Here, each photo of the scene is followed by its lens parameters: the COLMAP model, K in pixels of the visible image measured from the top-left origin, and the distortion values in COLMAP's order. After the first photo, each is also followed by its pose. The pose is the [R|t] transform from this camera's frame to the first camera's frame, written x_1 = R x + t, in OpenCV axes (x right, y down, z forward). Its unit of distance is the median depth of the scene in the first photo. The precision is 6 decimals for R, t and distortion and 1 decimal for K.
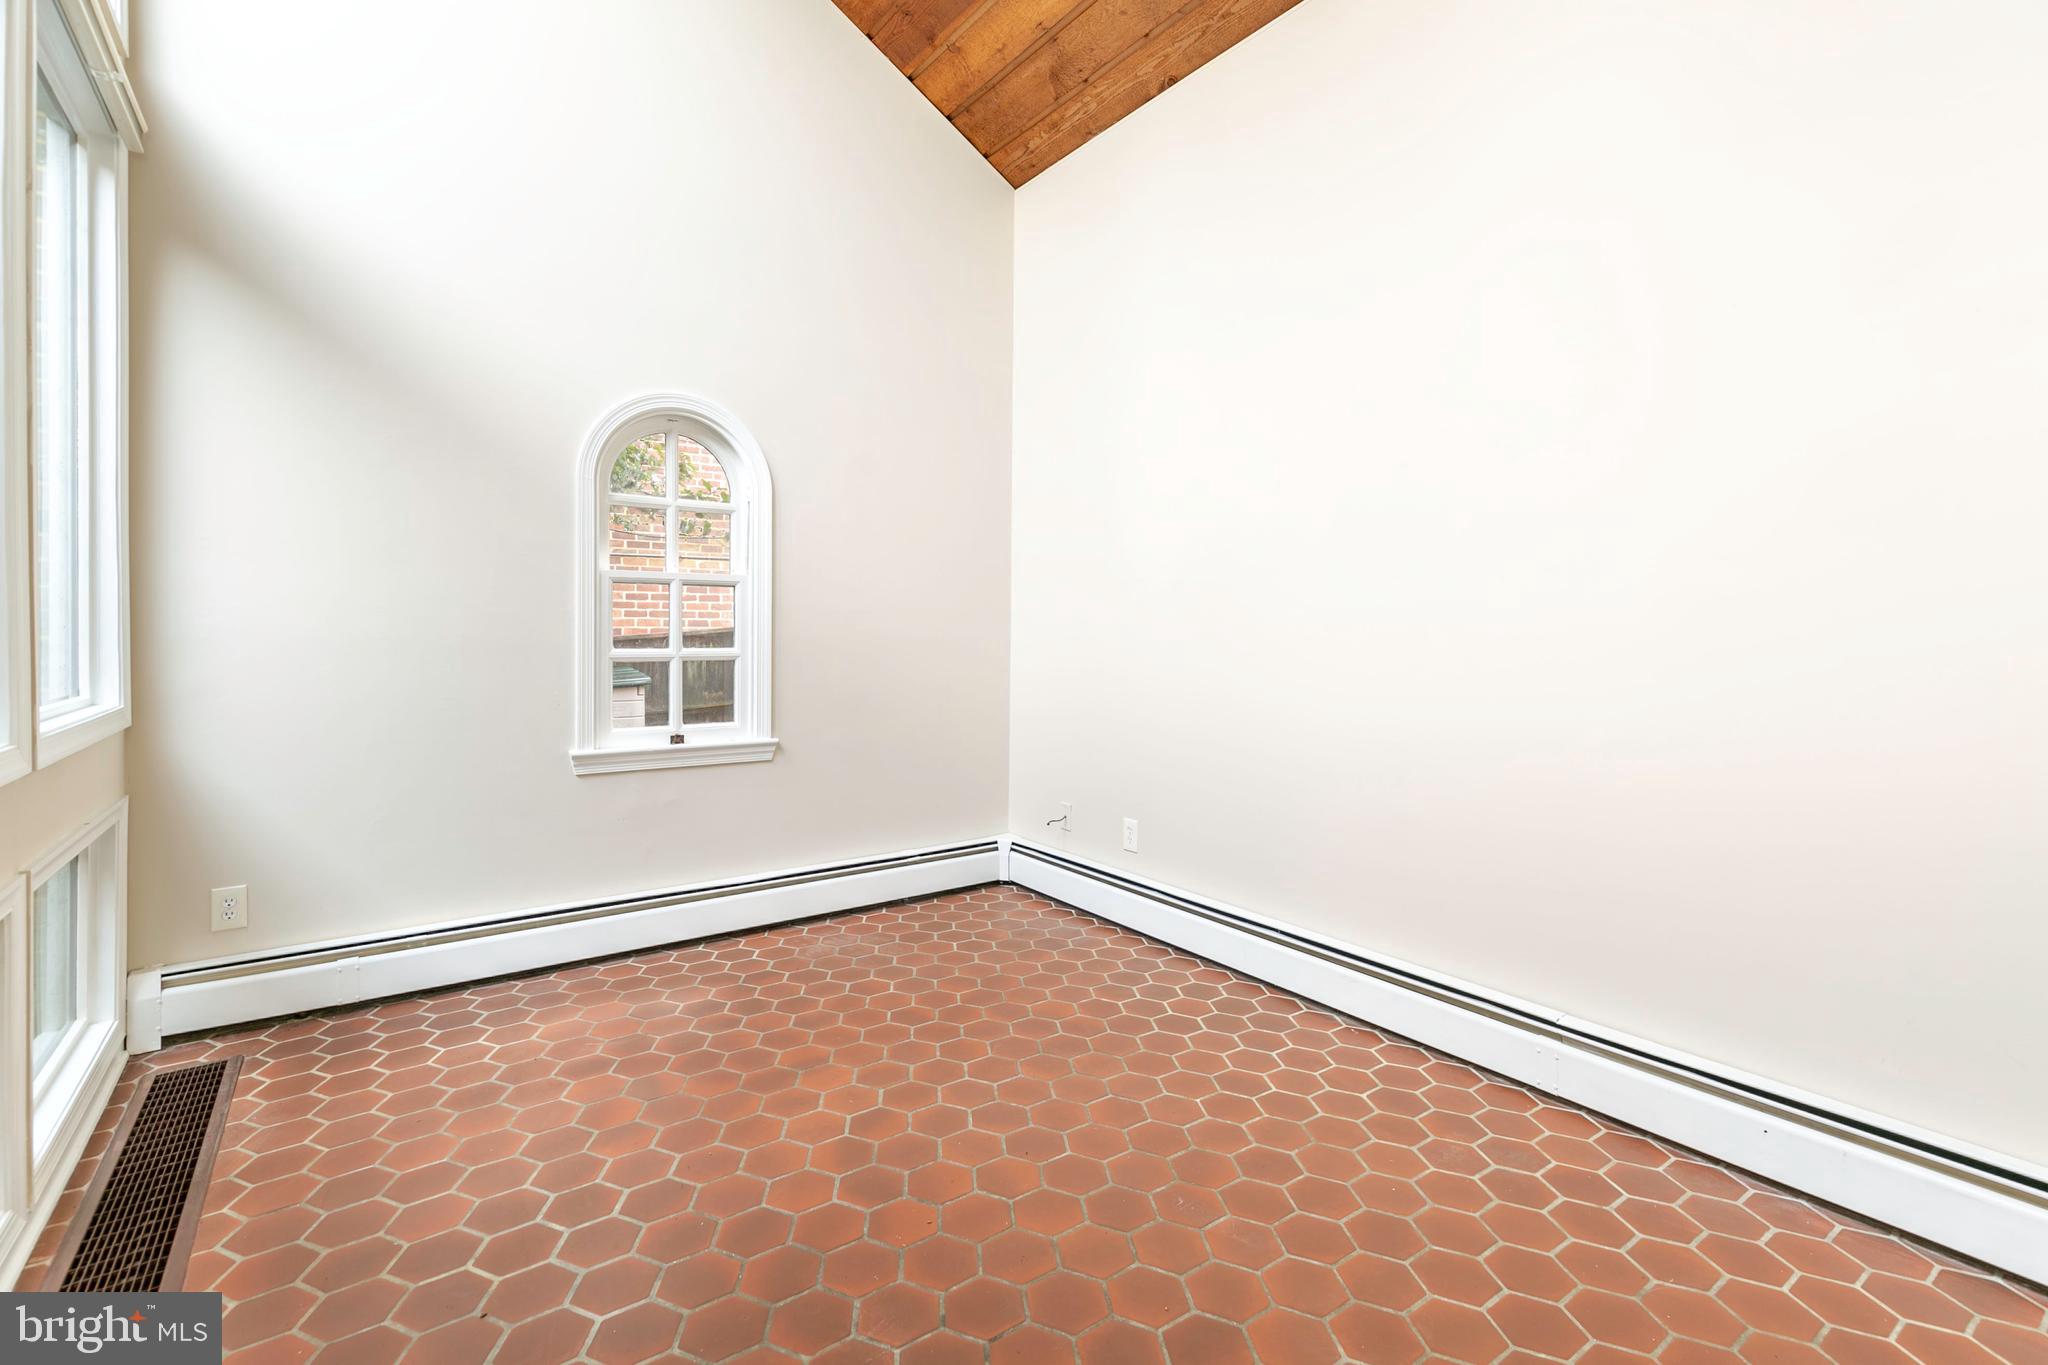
lens RADIAL K [[951.0, 0, 1036.0], [0, 951.0, 680.2], [0, 0, 1]] dist [0.003354, -0.000115]
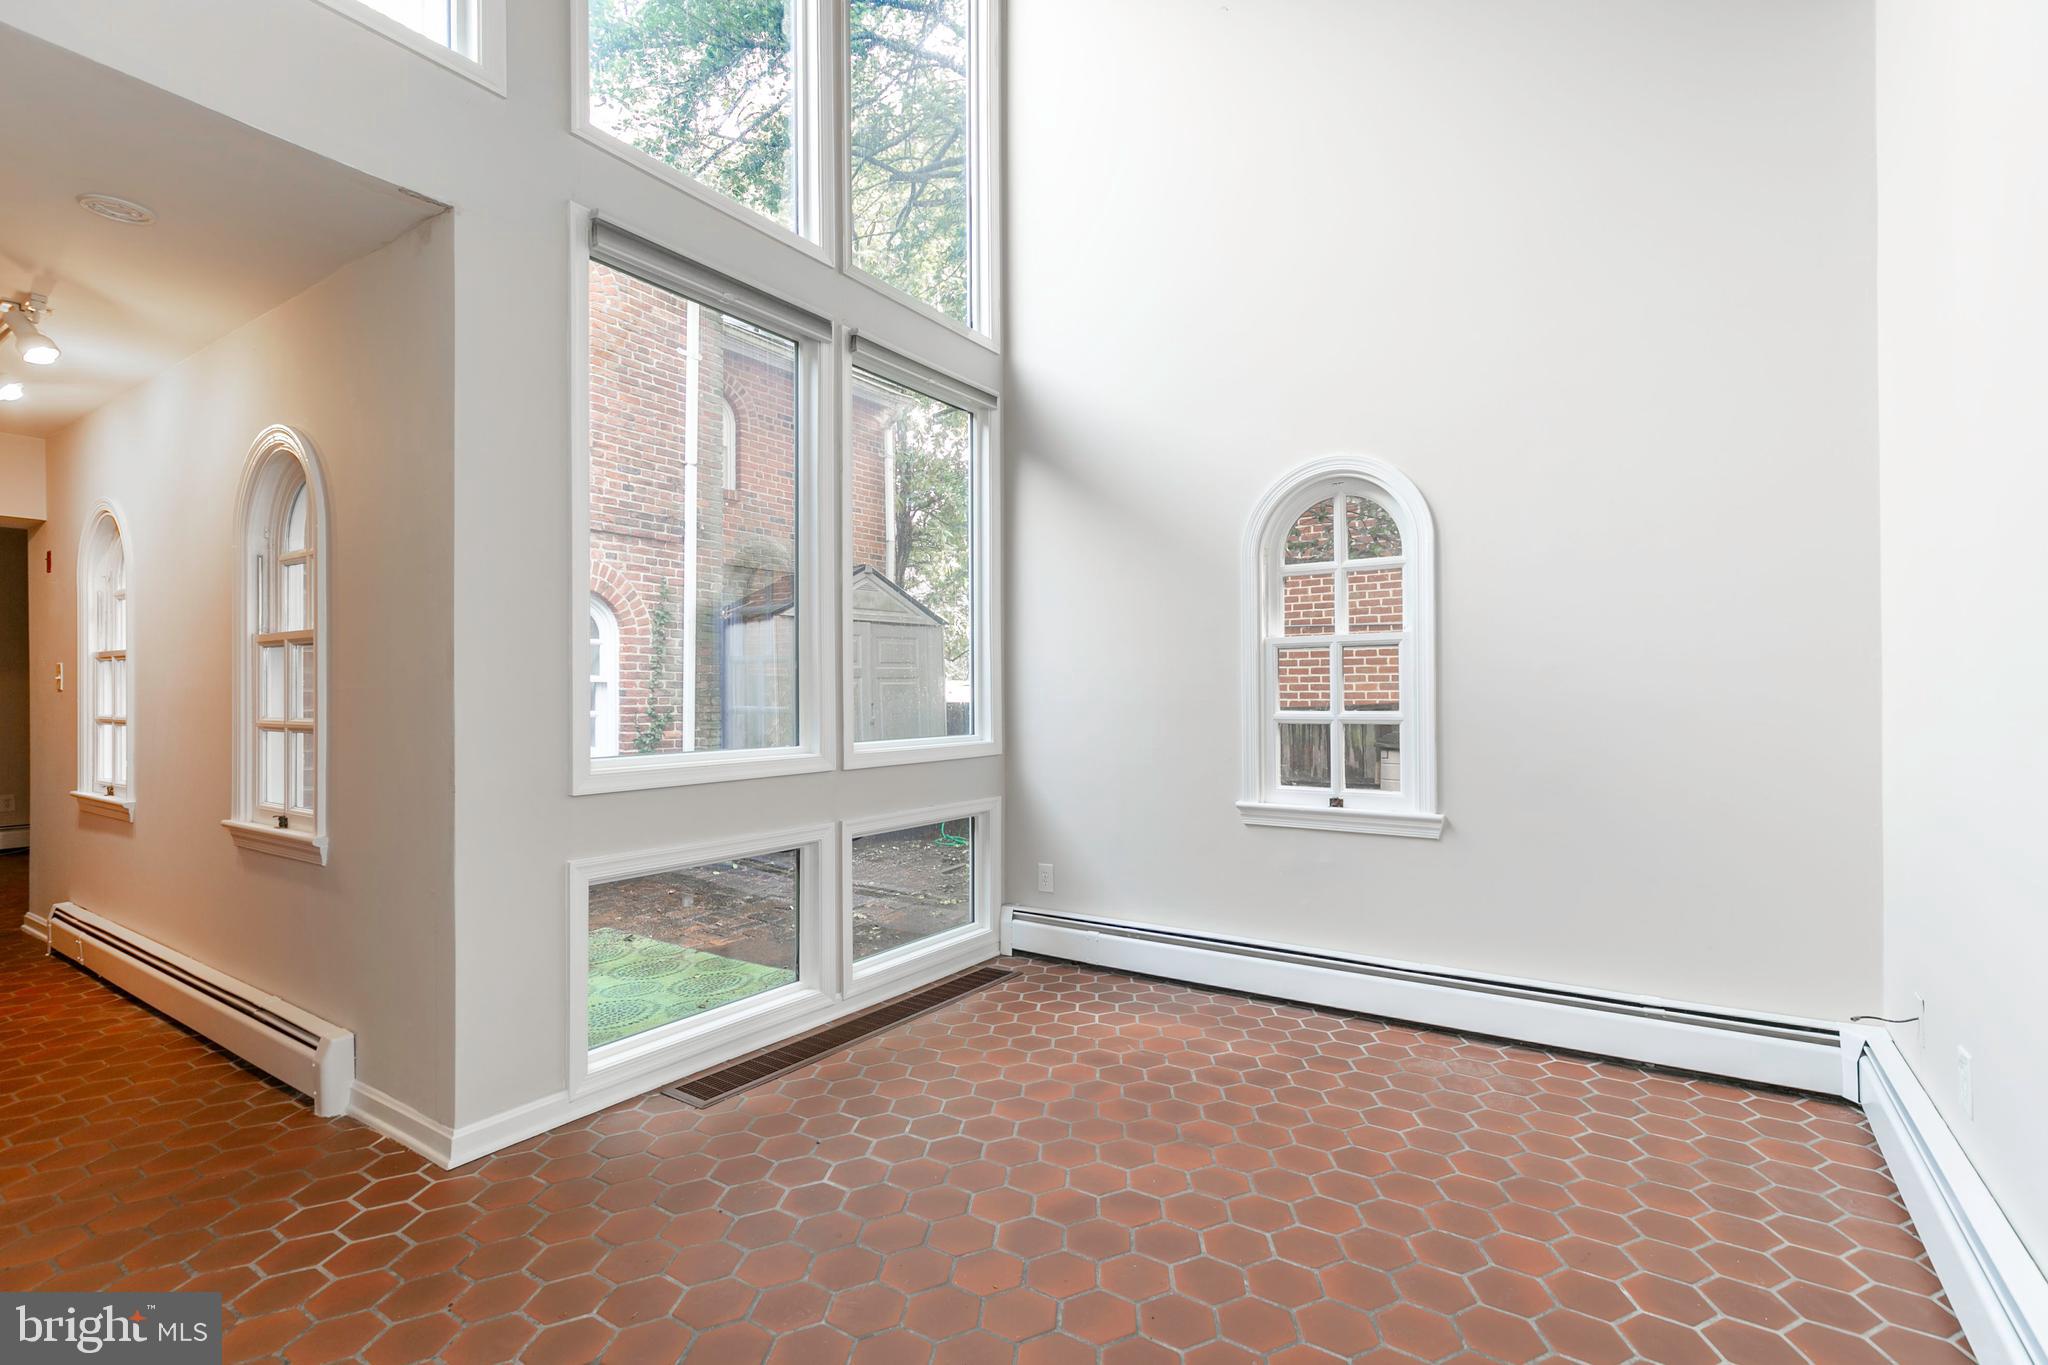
lens RADIAL K [[922.4, 0, 1004.5], [0, 922.4, 696.7], [0, 0, 1]] dist [0.002842, 0.000052]
pose [[0.332784, -0.004700, -0.942991, 0.481398], [-0.043105, 0.998866, -0.020191, -0.016484], [0.942017, 0.047367, 0.332204, 0.394183]]
